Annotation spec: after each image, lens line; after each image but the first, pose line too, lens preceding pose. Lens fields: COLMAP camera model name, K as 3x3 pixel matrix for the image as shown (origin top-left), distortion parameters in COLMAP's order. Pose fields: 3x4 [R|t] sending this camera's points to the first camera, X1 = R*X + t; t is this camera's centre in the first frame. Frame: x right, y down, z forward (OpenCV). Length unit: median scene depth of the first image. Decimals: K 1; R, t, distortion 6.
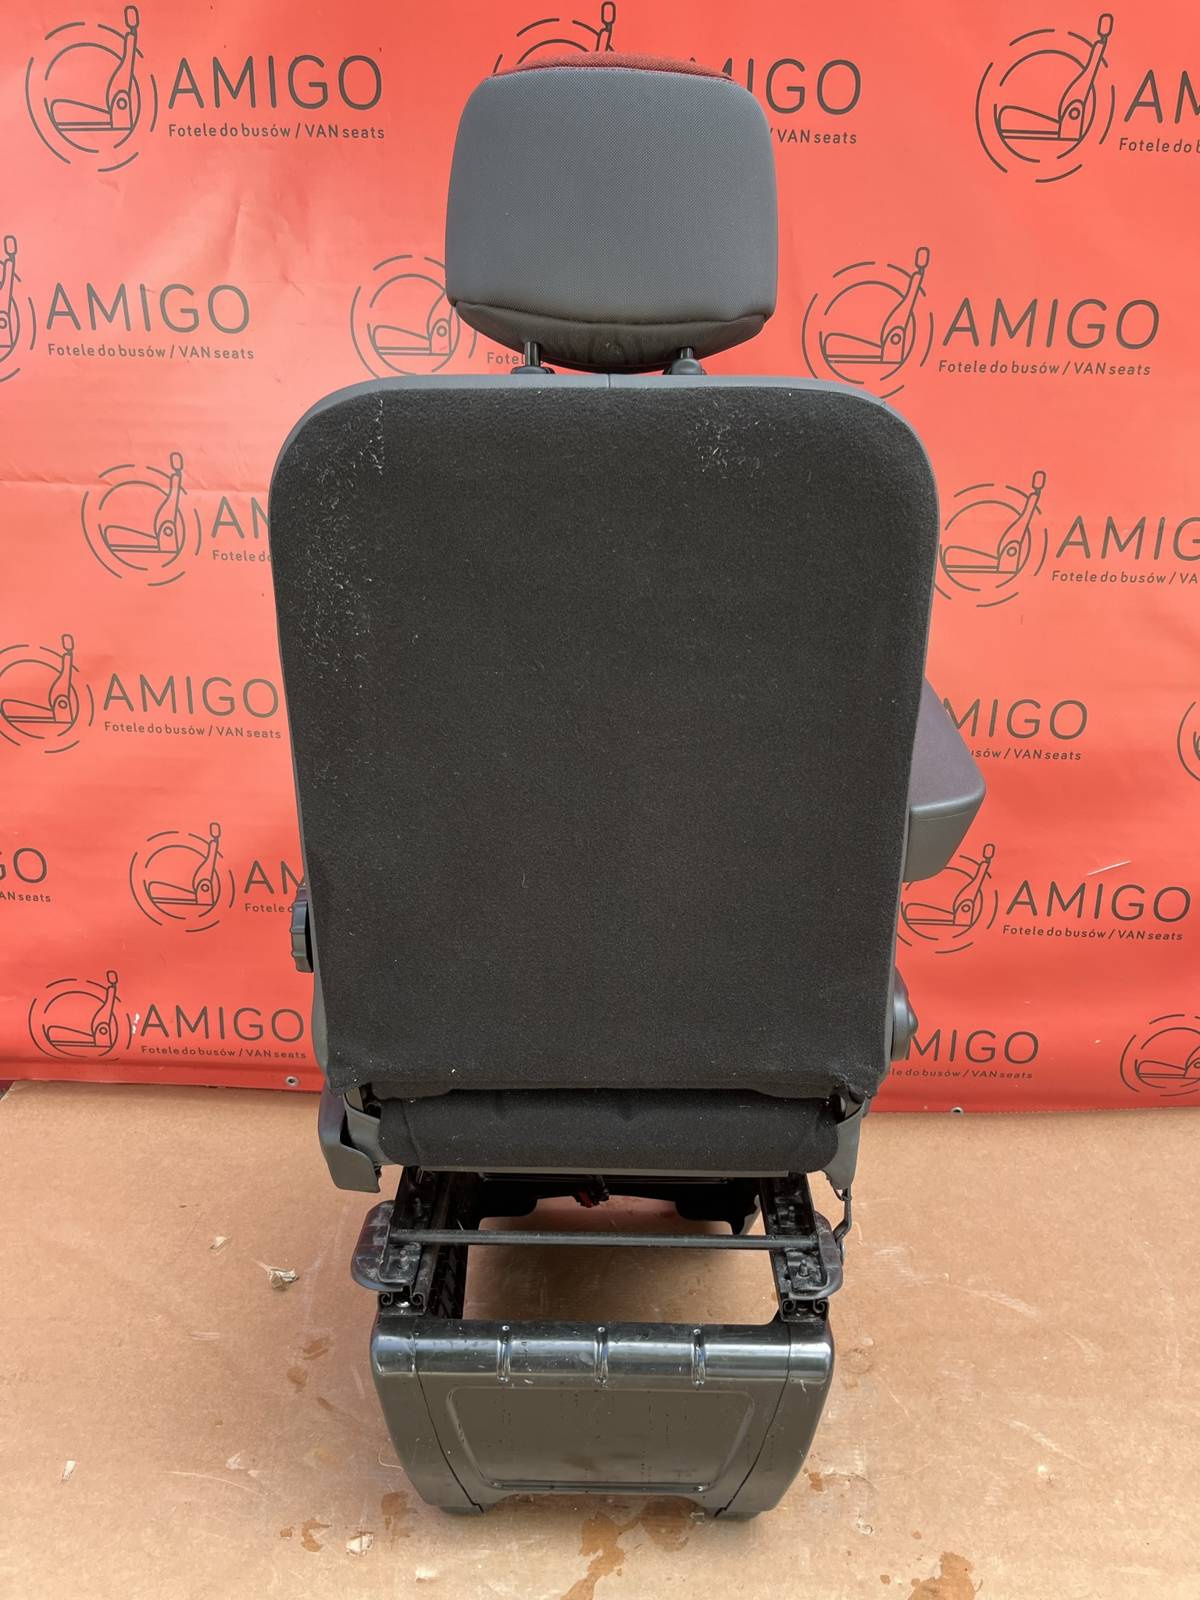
lens RADIAL K [[1220.9, 0, 603.5], [0, 1220.9, 802.3], [0, 0, 1]] dist [0.049824, -0.077327]
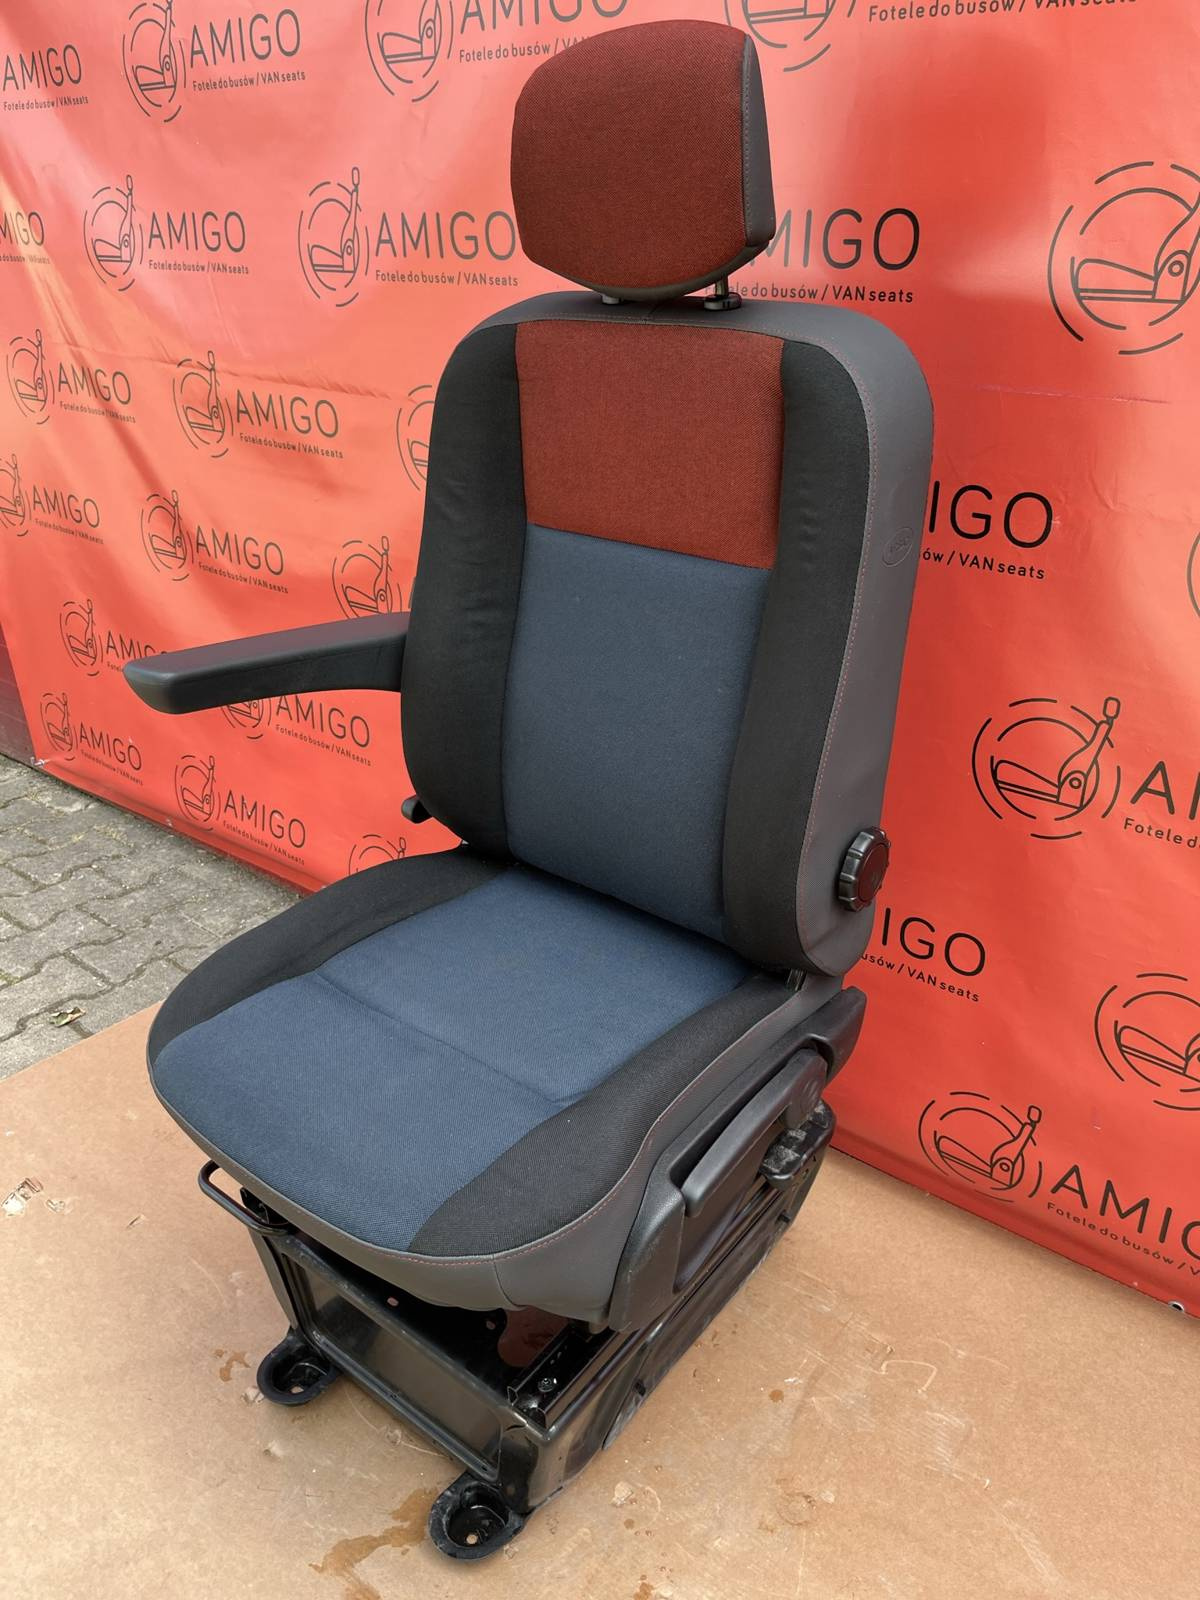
lens RADIAL K [[1220.9, 0, 593.0], [0, 1220.9, 800.9], [0, 0, 1]] dist [0.049824, -0.077327]
pose [[0.801231, 0.241914, -0.547272, 0.419545], [-0.203718, 0.970274, 0.130643, -0.095767], [0.562608, 0.006814, 0.826696, 0.207224]]
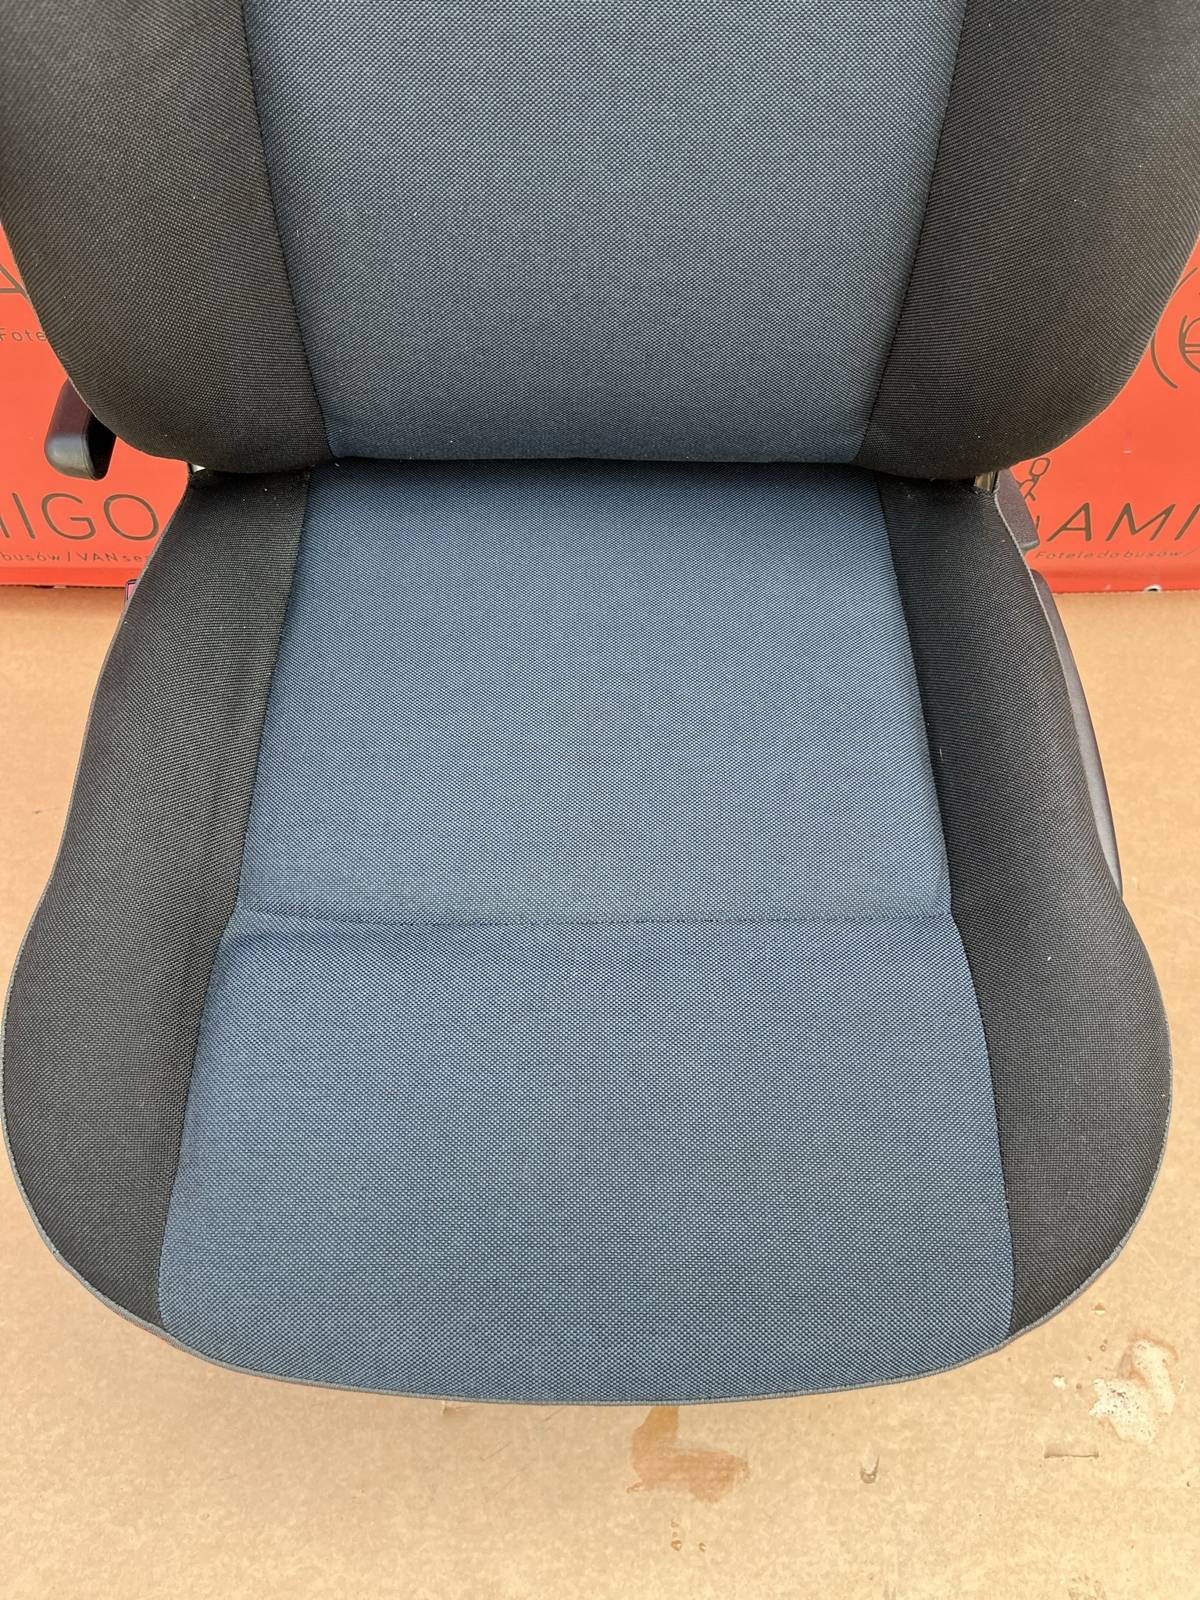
lens RADIAL K [[1220.9, 0, 608.2], [0, 1220.9, 799.0], [0, 0, 1]] dist [0.049824, -0.077327]
pose [[0.999087, -0.038805, 0.017885, -0.039207], [0.019690, 0.789620, 0.613280, -0.100725], [-0.037920, -0.612368, 0.789663, 0.494668]]
